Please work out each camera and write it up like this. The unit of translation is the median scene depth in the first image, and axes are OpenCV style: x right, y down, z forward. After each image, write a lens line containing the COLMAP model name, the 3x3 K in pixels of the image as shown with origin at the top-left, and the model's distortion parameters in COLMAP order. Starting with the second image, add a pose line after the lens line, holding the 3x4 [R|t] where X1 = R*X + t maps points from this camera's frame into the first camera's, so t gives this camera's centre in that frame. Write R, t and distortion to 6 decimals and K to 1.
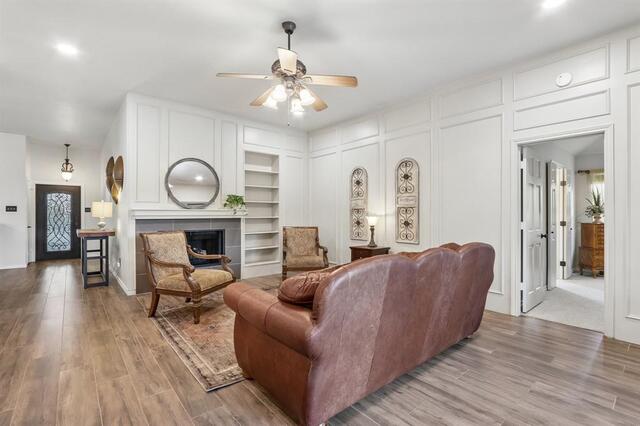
lens RADIAL K [[297.1, 0, 320.2], [0, 297.1, 210.4], [0, 0, 1]] dist [-0.017322, 0.003055]
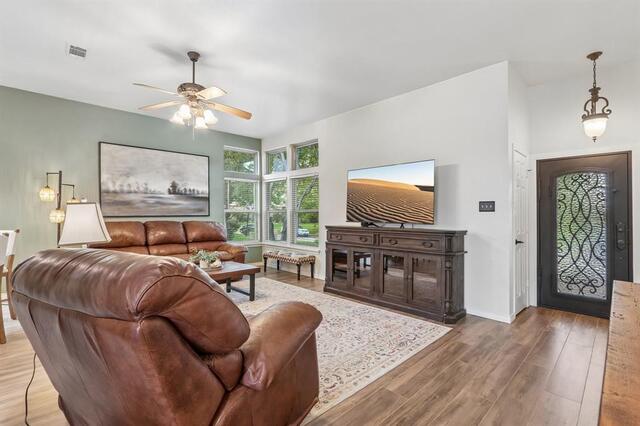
lens RADIAL K [[297.1, 0, 320.6], [0, 297.1, 215.8], [0, 0, 1]] dist [-0.017322, 0.003055]
pose [[0.079259, -0.008126, -0.996821, -0.465200], [0.001896, 0.999966, -0.008001, 0.013078], [0.996852, -0.001256, 0.079272, 0.562015]]
